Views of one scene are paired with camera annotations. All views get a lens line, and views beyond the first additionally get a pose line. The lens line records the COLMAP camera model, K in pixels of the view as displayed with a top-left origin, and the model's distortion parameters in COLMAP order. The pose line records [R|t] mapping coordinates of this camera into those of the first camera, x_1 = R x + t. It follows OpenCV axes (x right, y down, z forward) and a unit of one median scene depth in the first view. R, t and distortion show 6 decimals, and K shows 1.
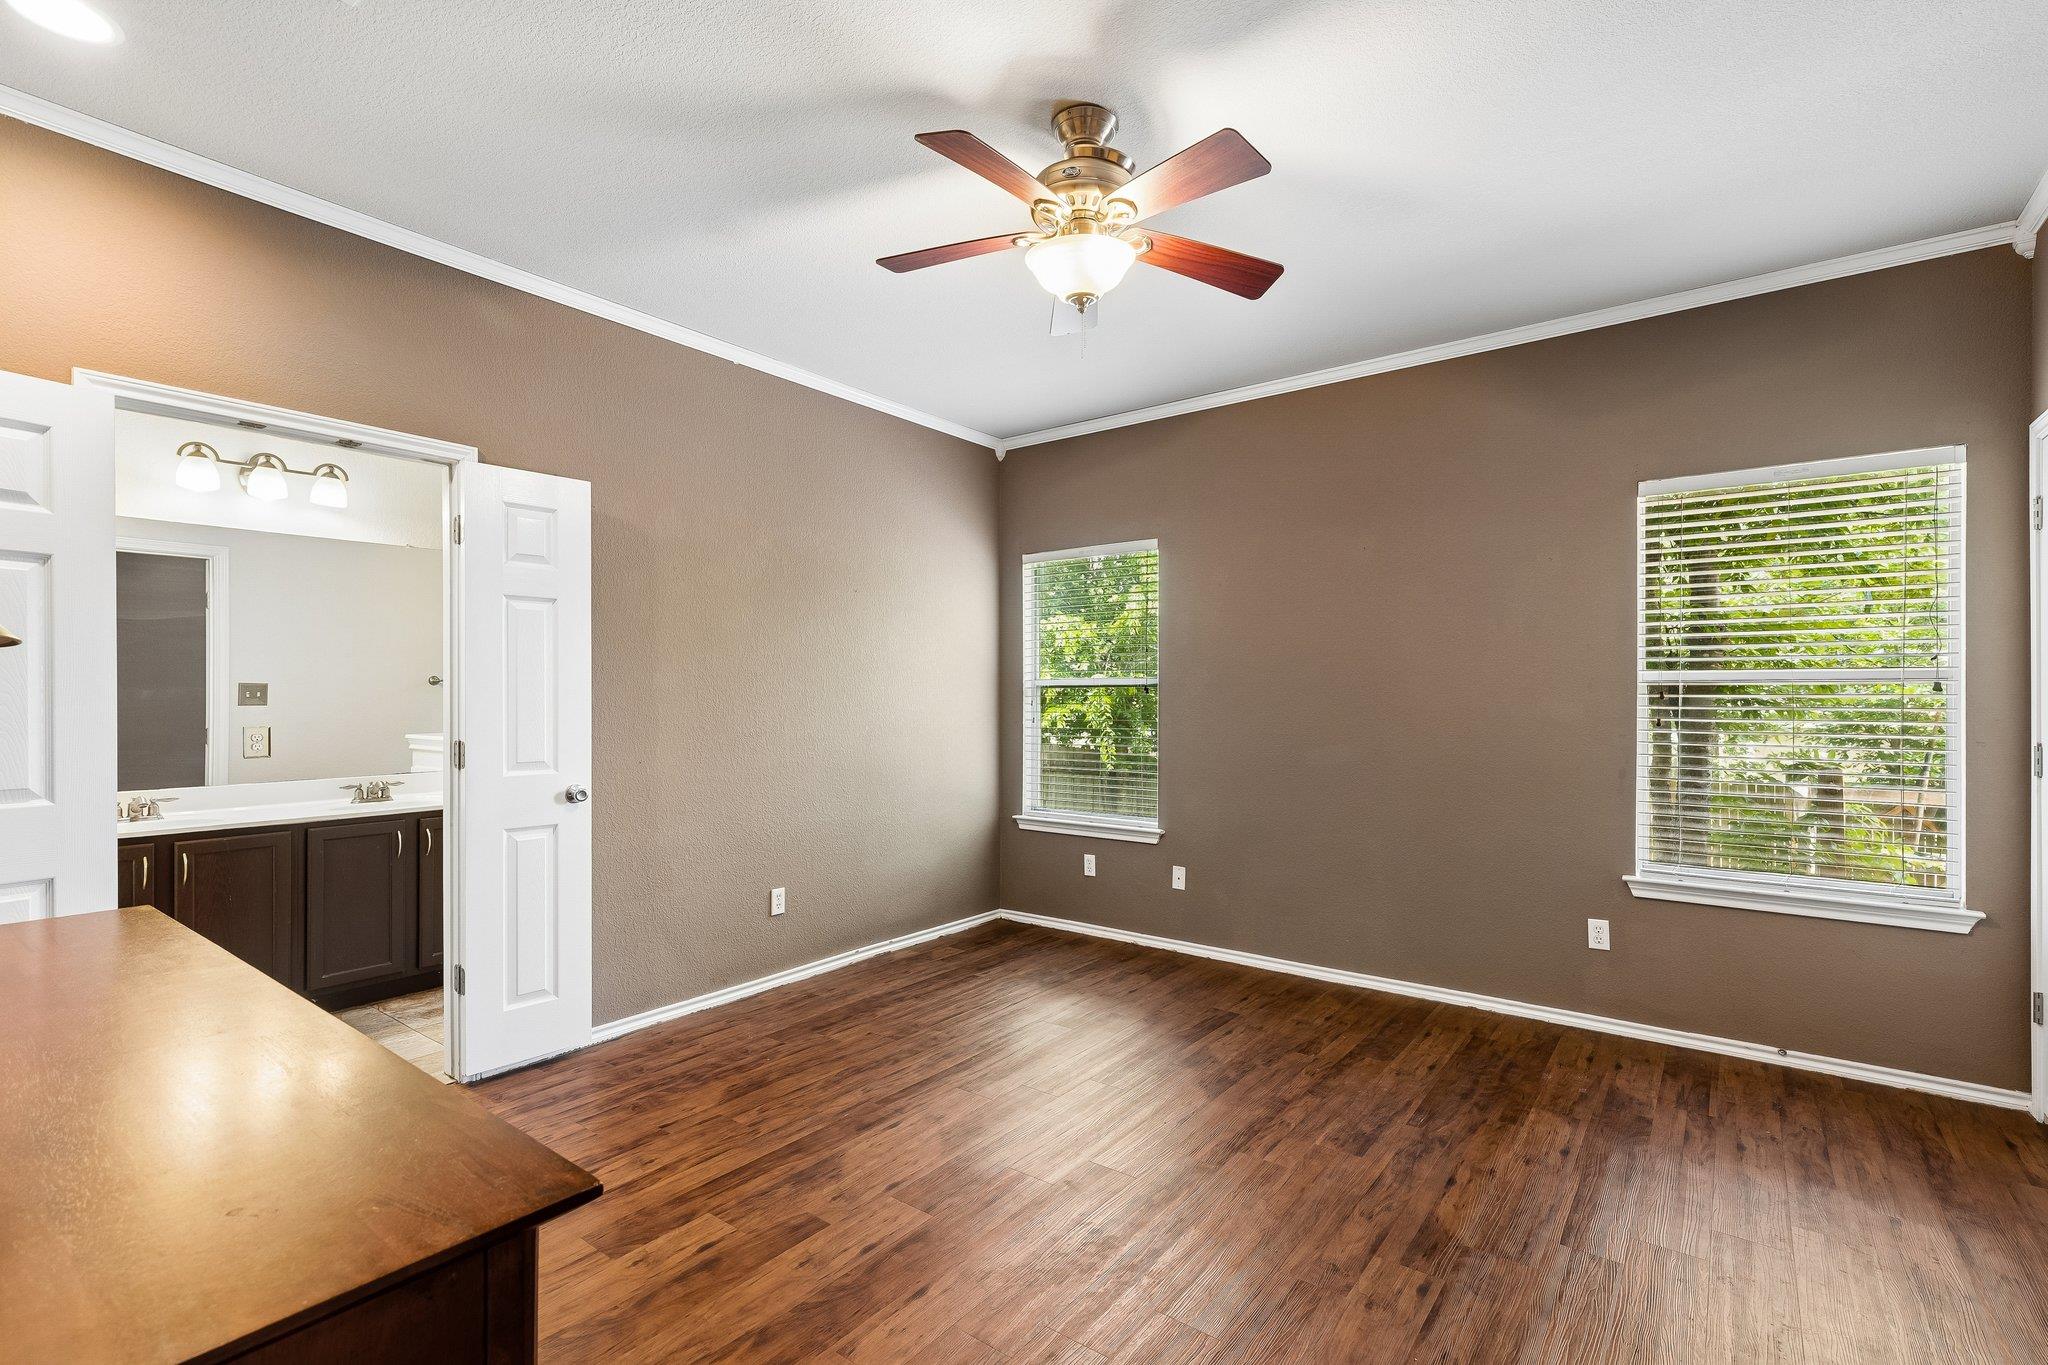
lens RADIAL K [[927.8, 0, 1025.8], [0, 927.8, 692.8], [0, 0, 1]] dist [0.003778, 0.000406]
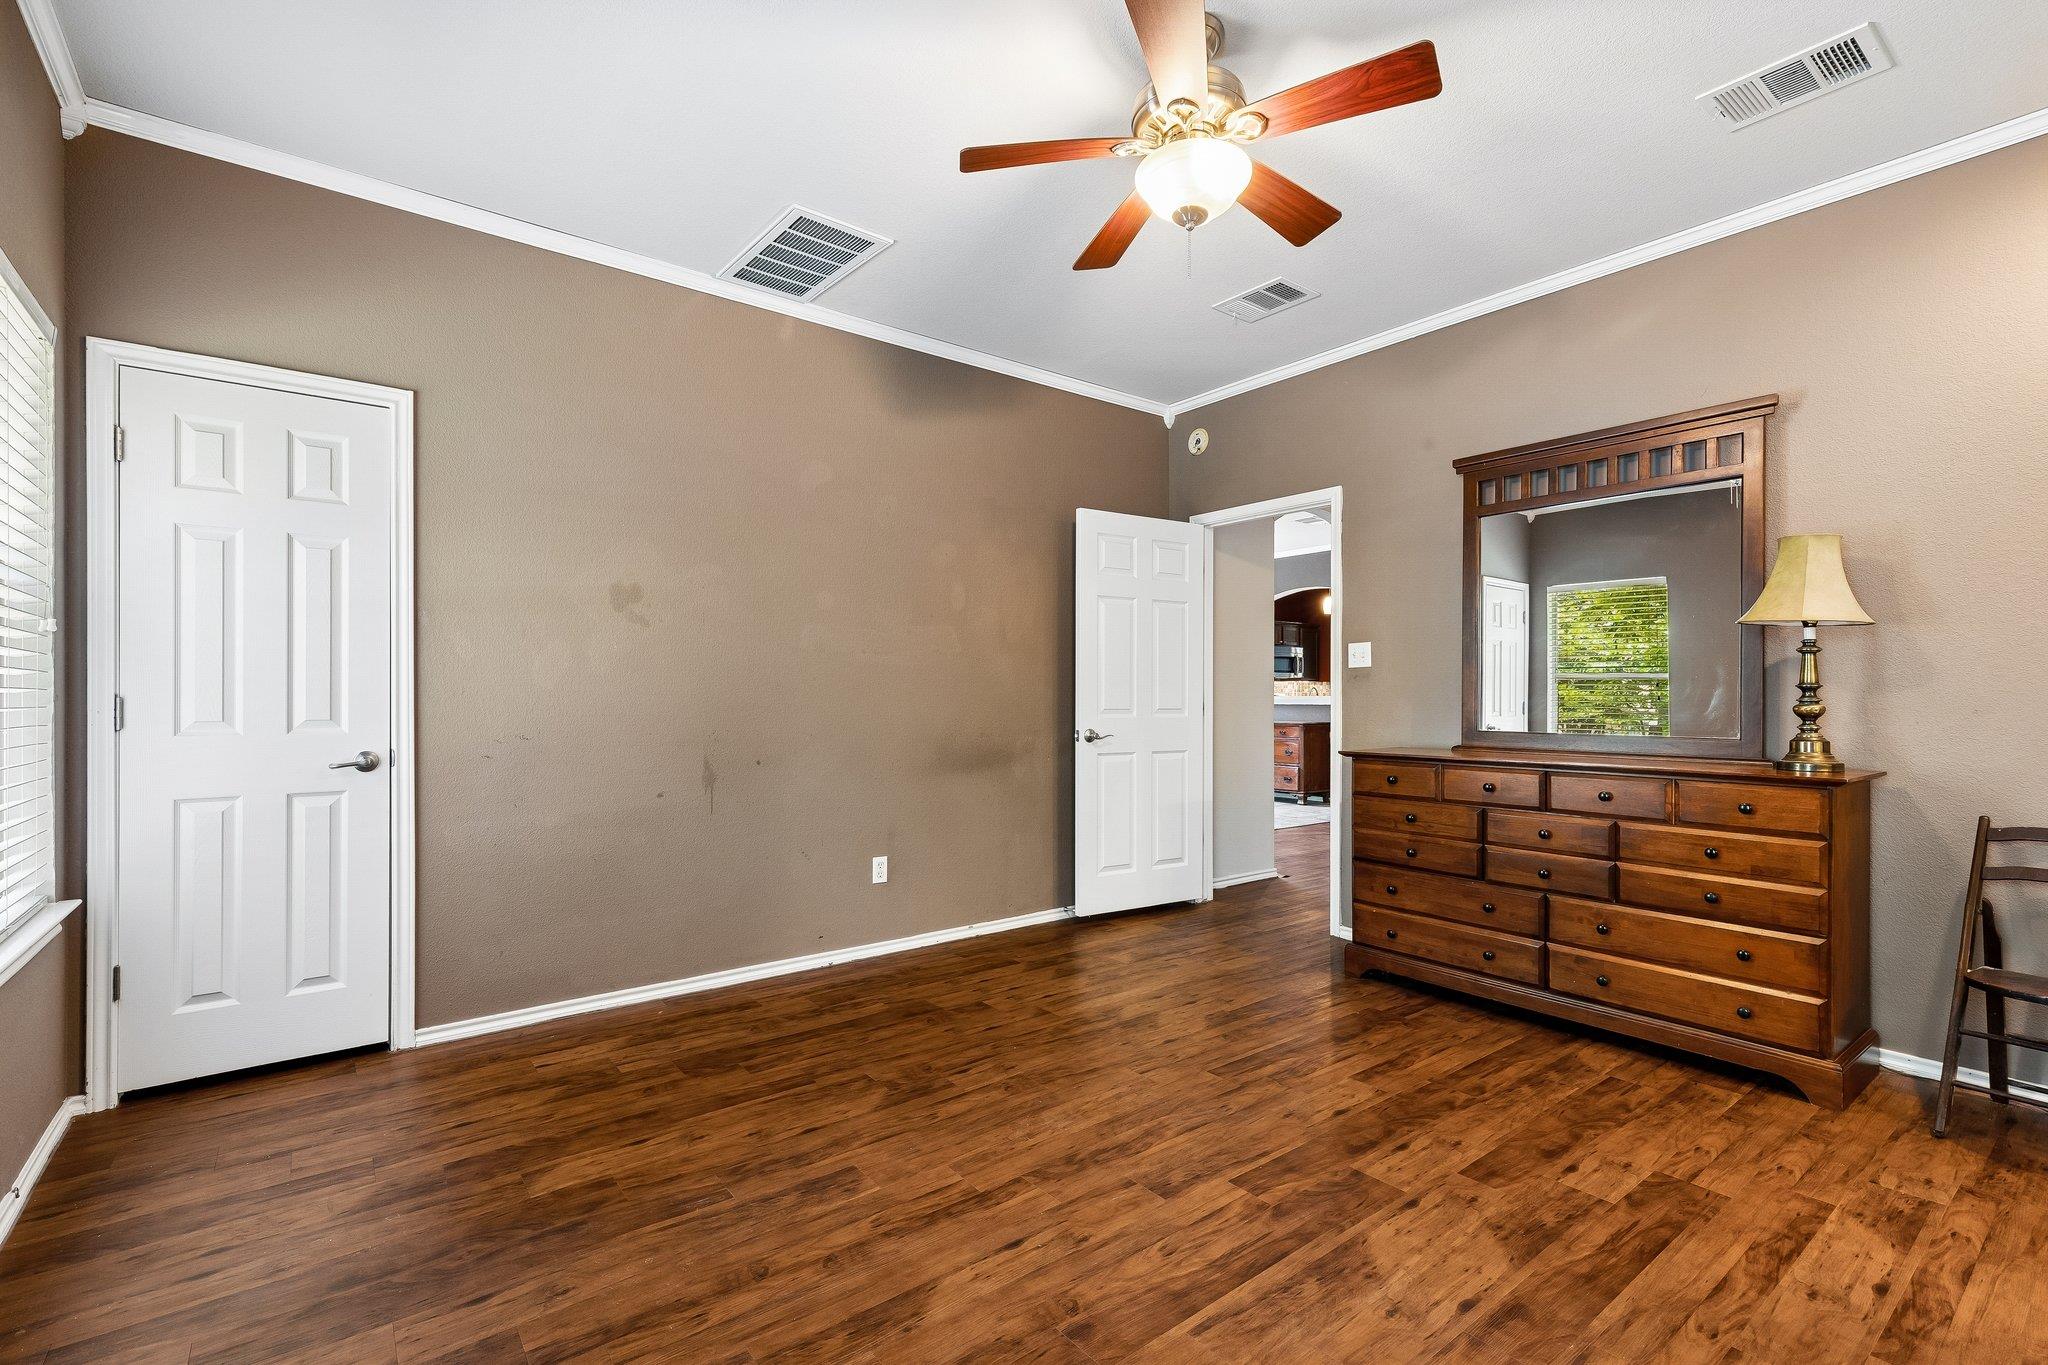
lens RADIAL K [[927.8, 0, 1023.5], [0, 927.8, 692.1], [0, 0, 1]] dist [0.003778, 0.000406]
pose [[-0.967006, 0.001657, 0.254749, -0.017116], [-0.000733, 0.999957, -0.009286, 0.070017], [-0.254754, -0.009167, -0.966963, 1.986995]]
